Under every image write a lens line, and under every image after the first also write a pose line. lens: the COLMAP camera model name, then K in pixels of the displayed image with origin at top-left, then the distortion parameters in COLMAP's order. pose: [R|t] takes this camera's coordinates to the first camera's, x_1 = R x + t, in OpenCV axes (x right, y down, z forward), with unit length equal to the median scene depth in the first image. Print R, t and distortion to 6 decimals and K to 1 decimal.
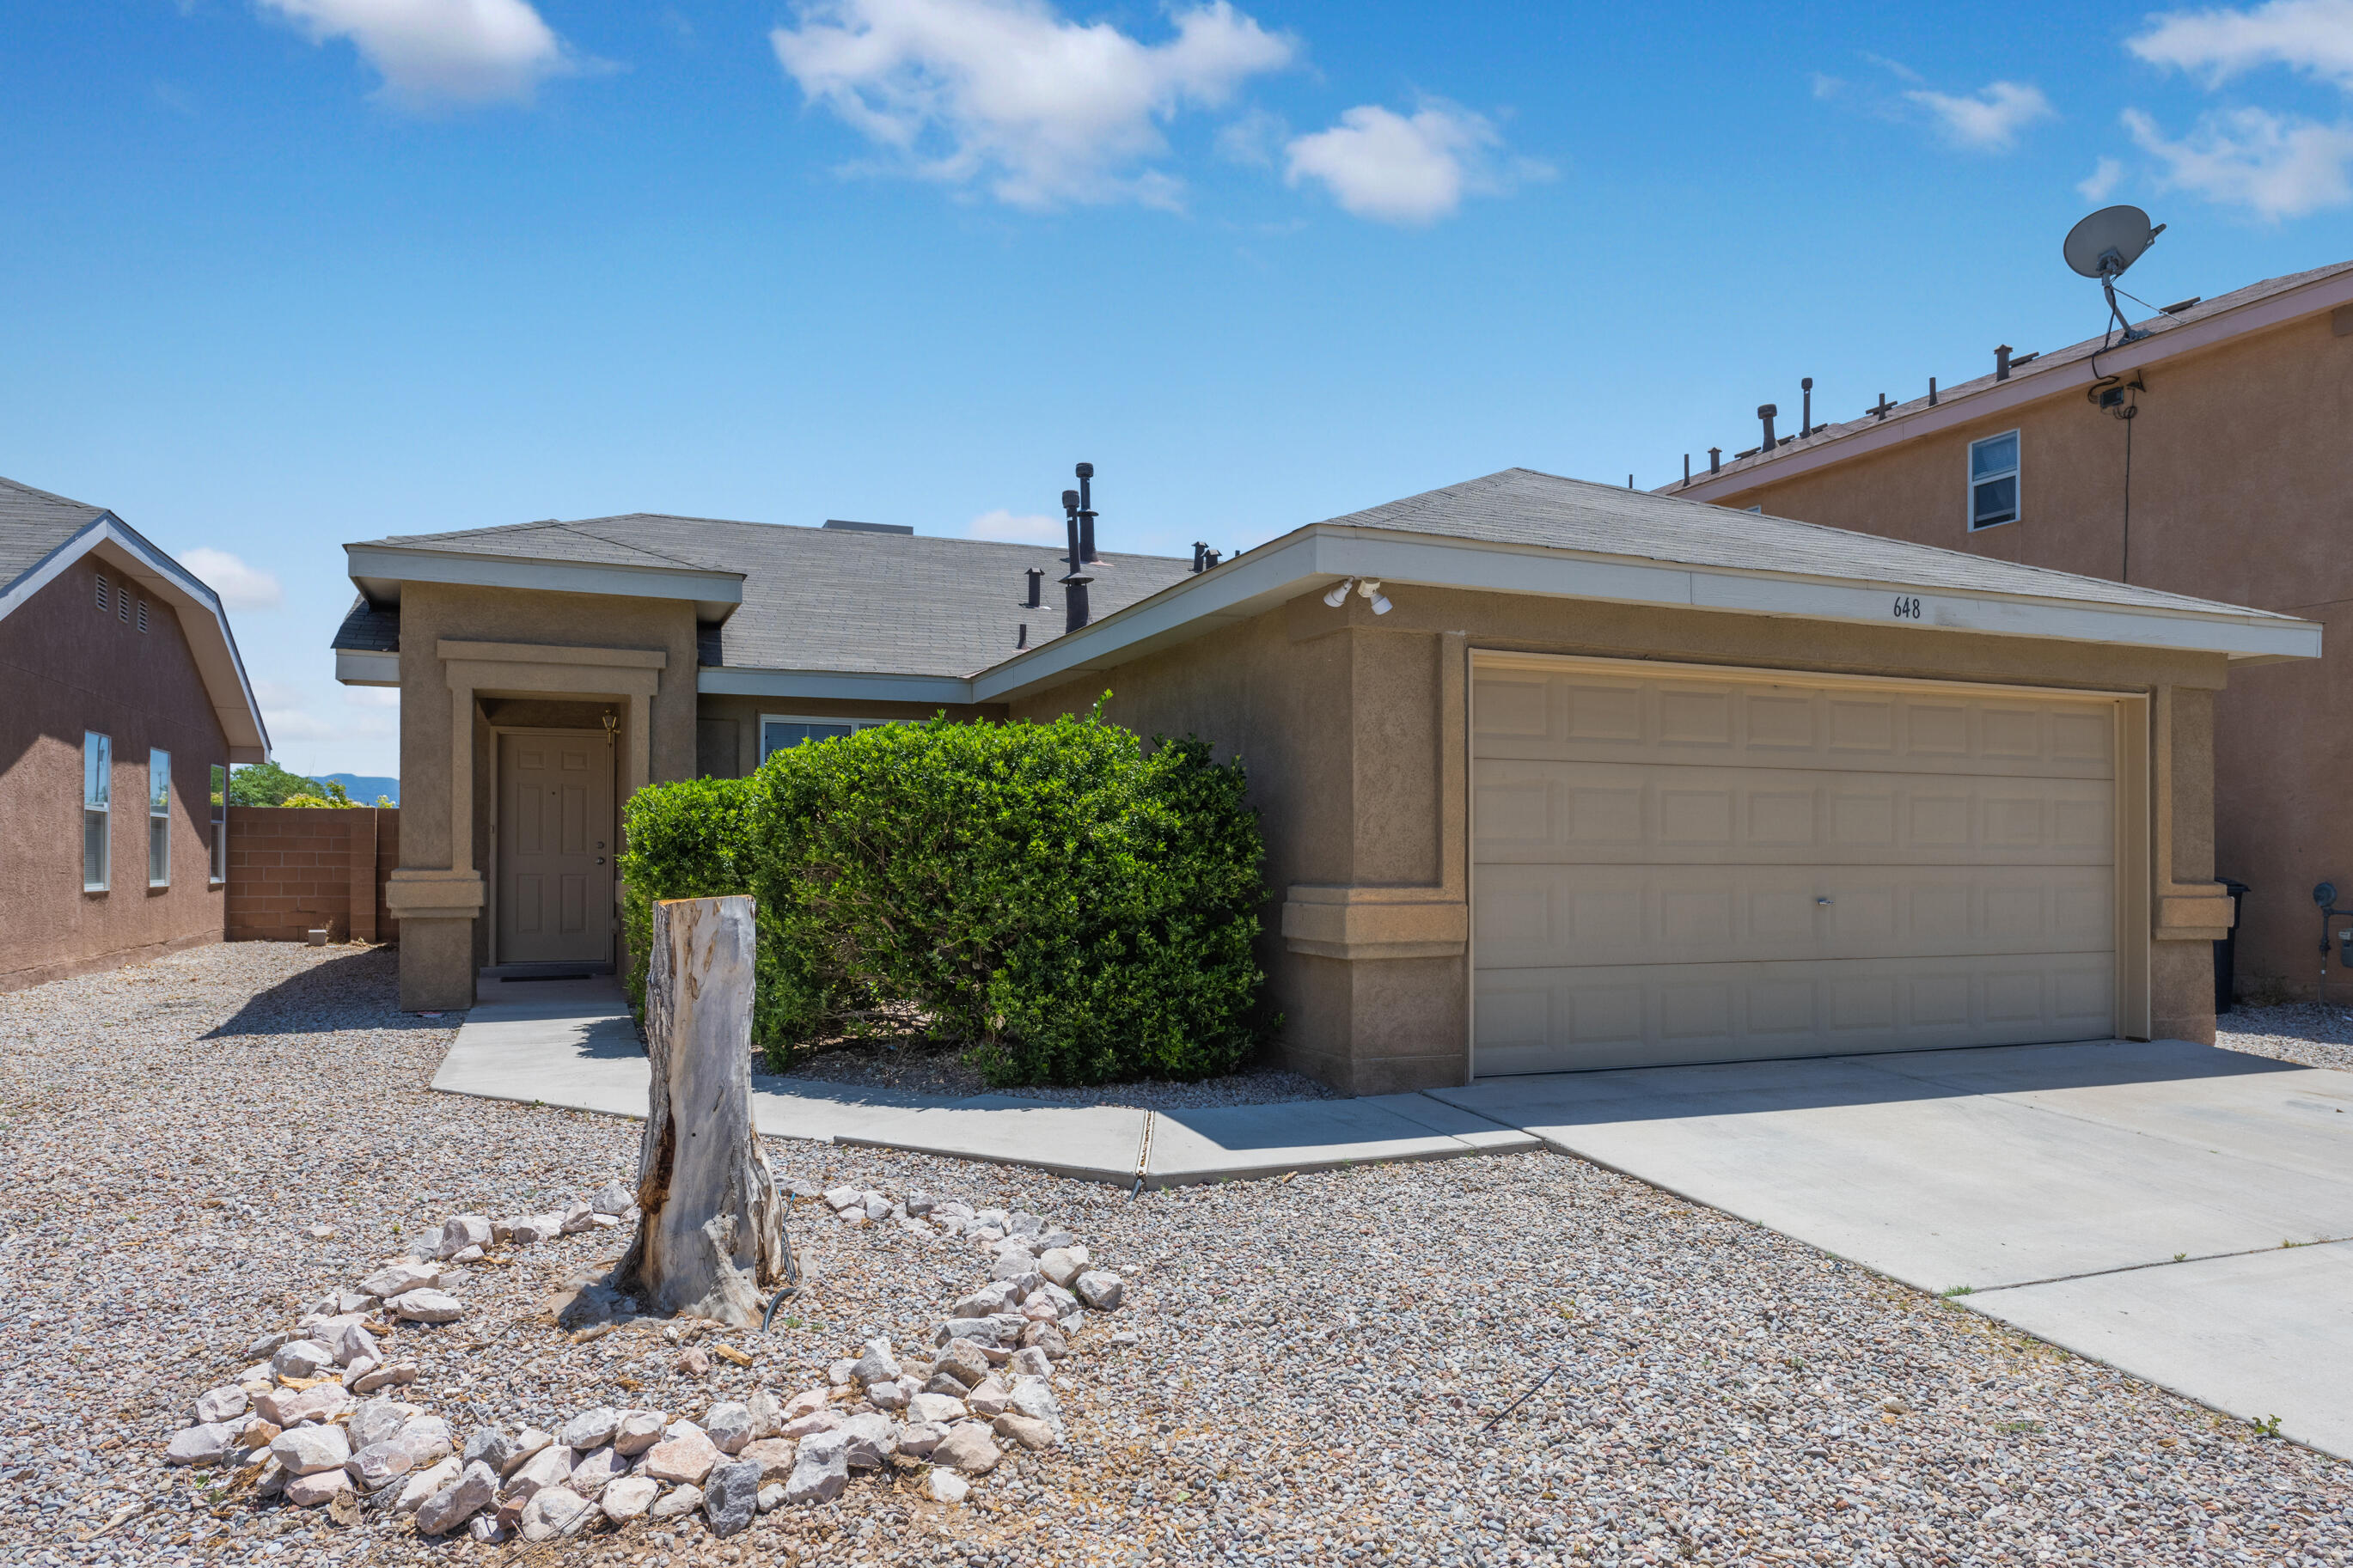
lens RADIAL K [[1525.5, 0, 1178.9], [0, 1525.5, 833.0], [0, 0, 1]] dist [-0.000198, 0.000209]
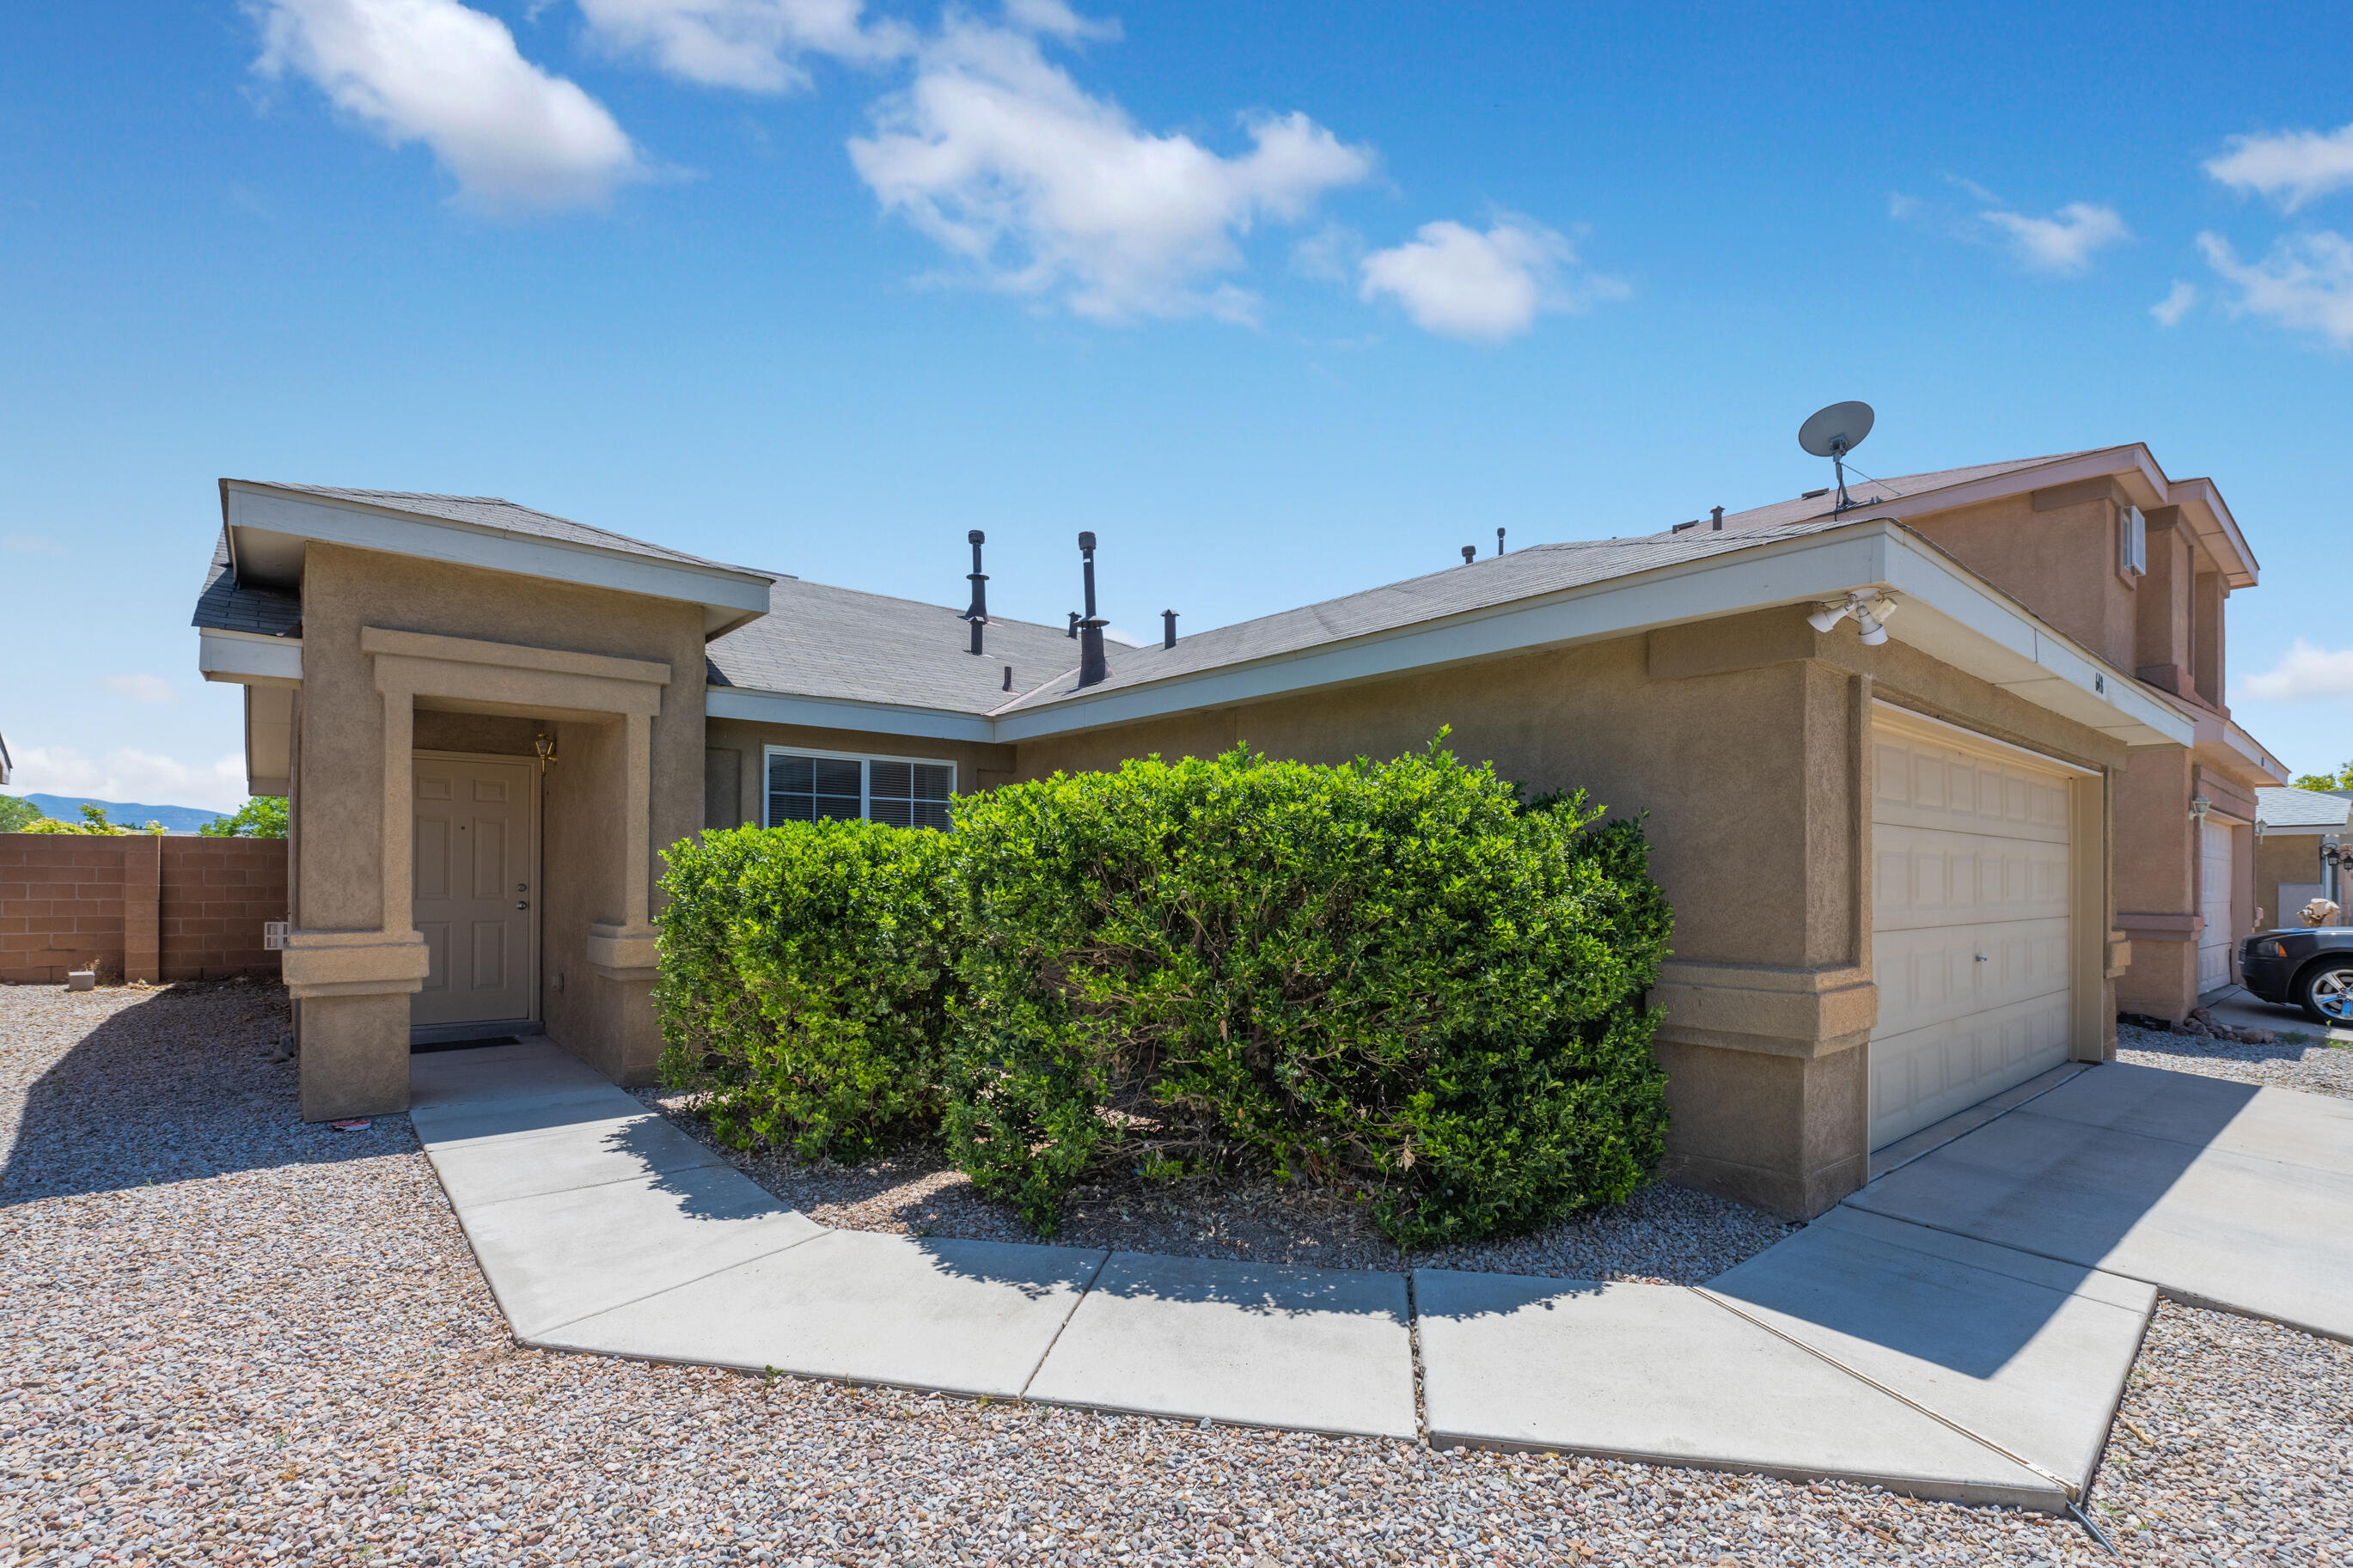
lens RADIAL K [[1076.4, 0, 1190.9], [0, 1076.4, 871.3], [0, 0, 1]] dist [-0.003742, -0.000623]
pose [[0.949797, 0.004593, 0.312833, -0.262847], [-0.008775, 0.999890, 0.011961, -0.015686], [-0.312744, -0.014106, 0.949733, 0.367690]]
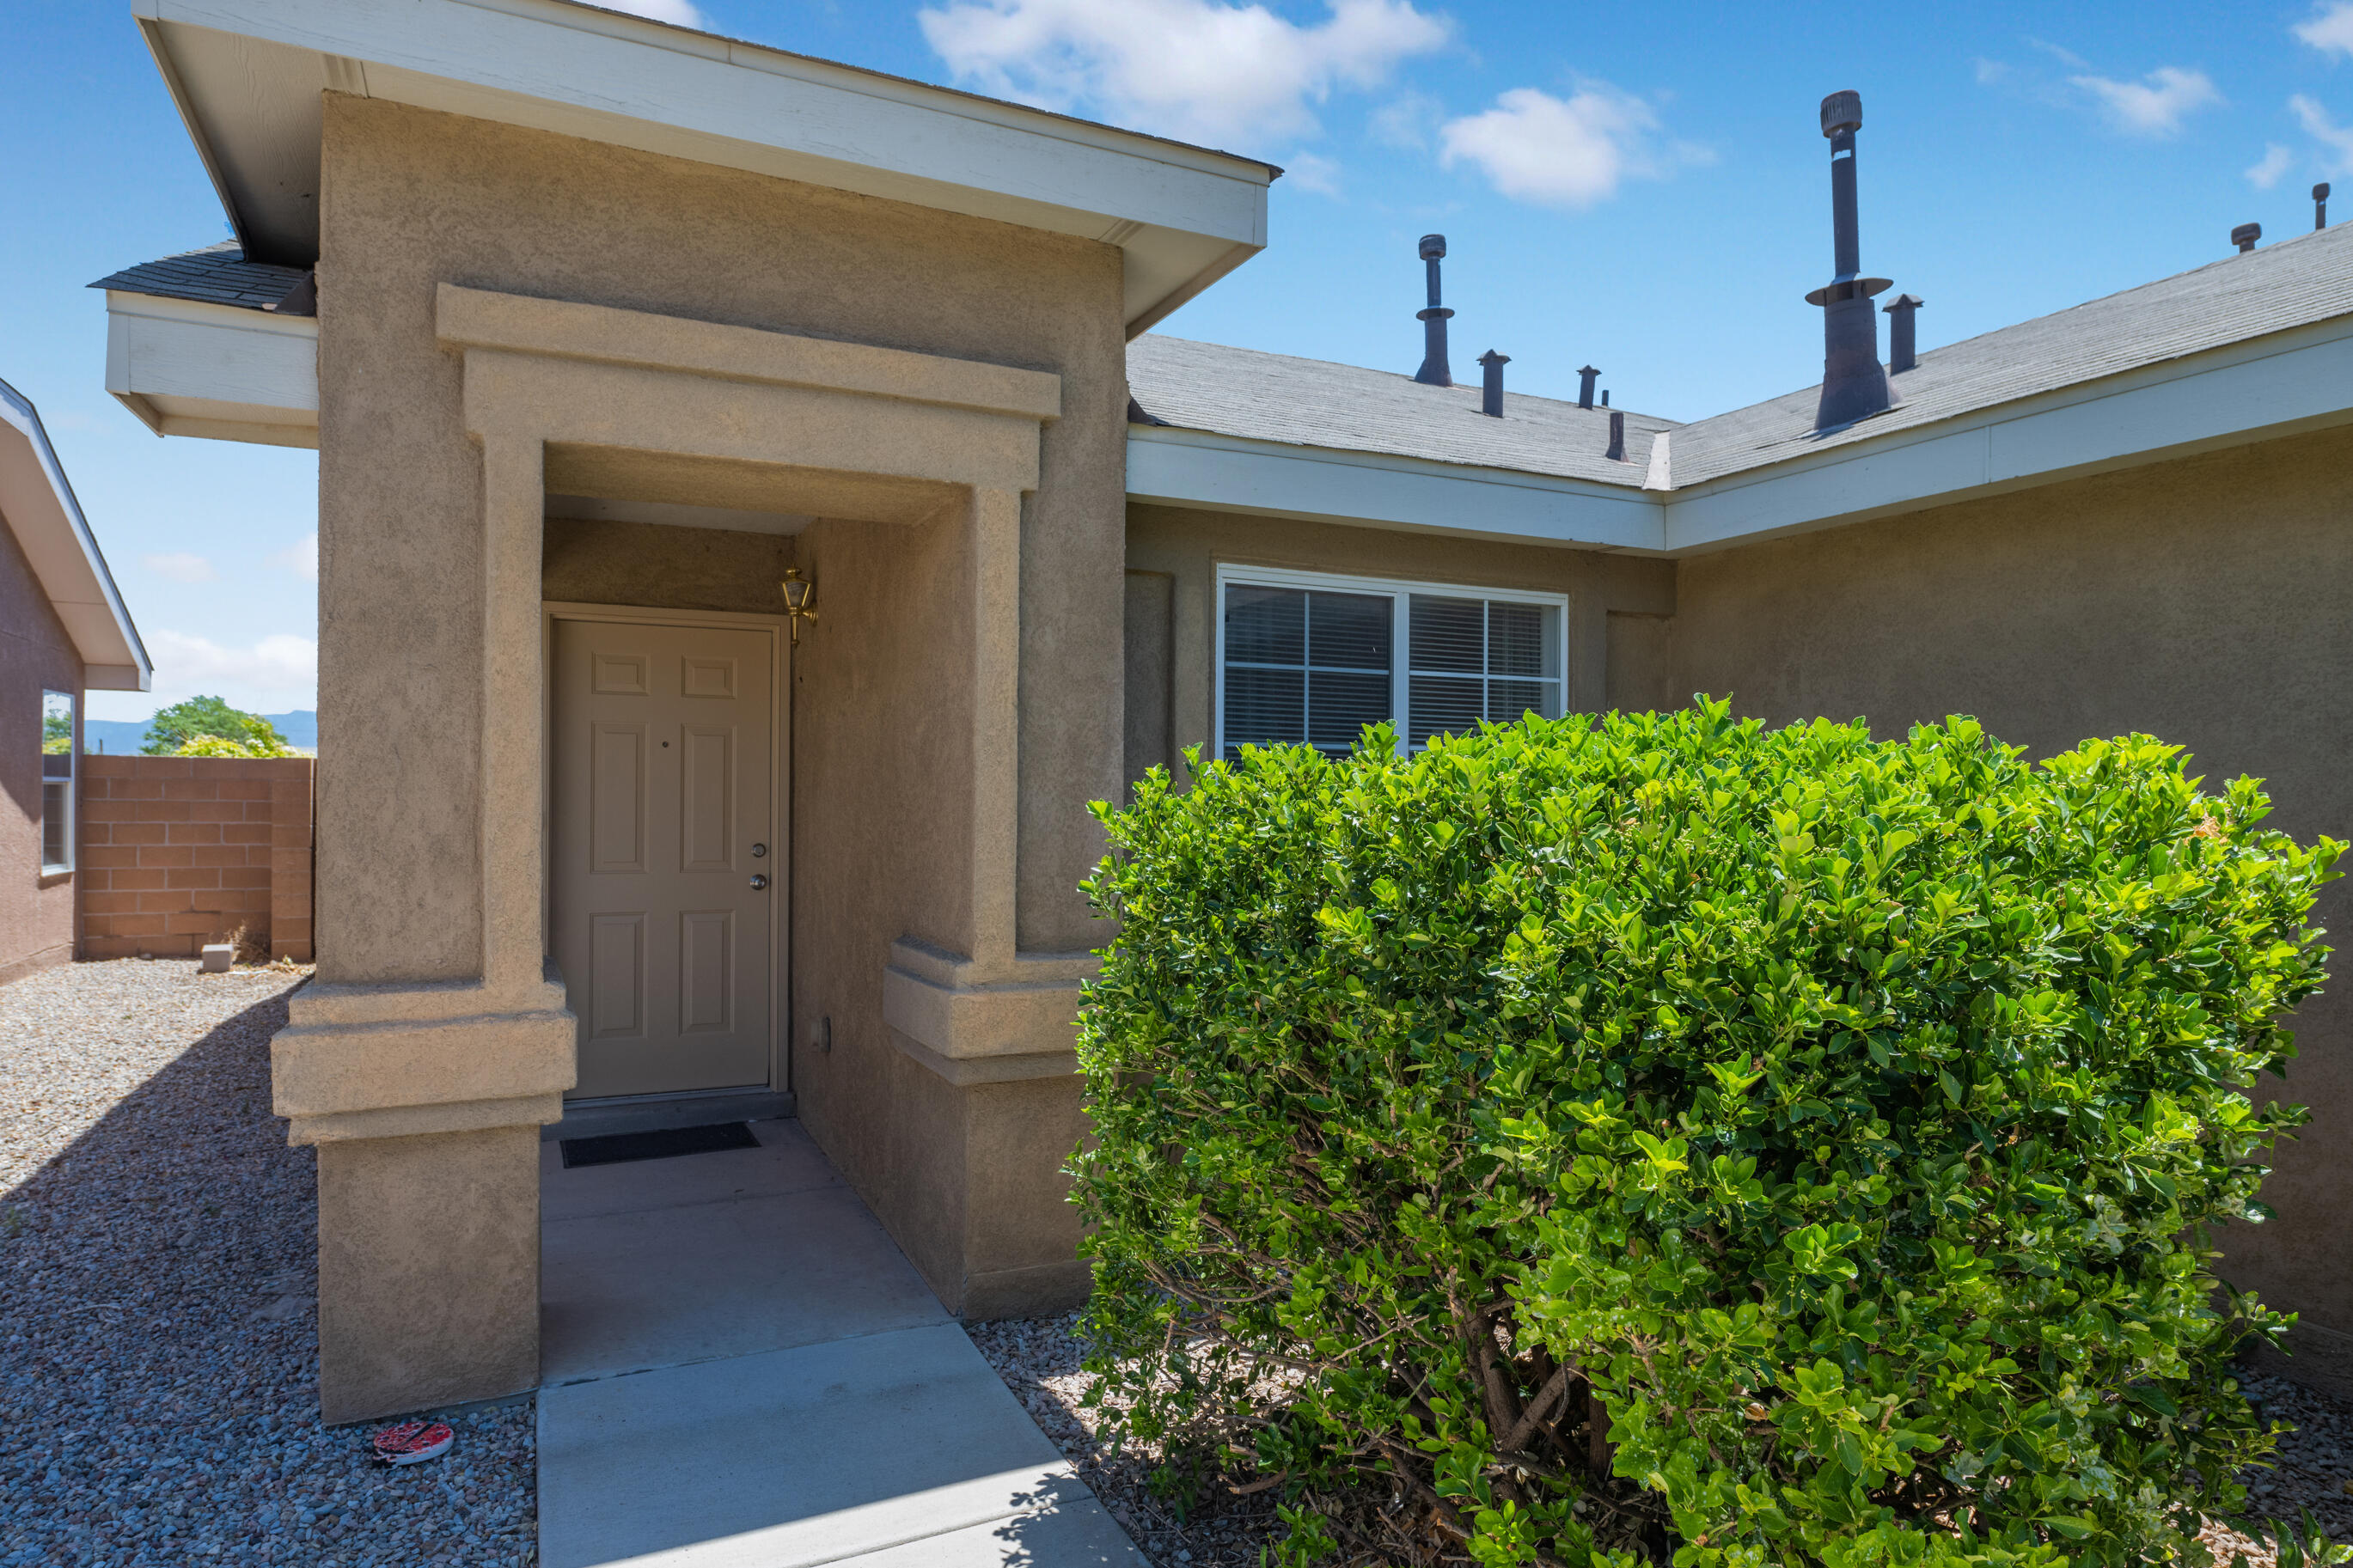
lens RADIAL K [[1393.8, 0, 1176.5], [0, 1393.8, 784.0], [0, 0, 1]] dist [-0.001965, 0.000994]
pose [[0.998323, 0.003074, 0.057801, -0.345246], [-0.003623, 0.999949, 0.009389, -0.023065], [-0.057769, -0.009582, 0.998284, 0.693285]]
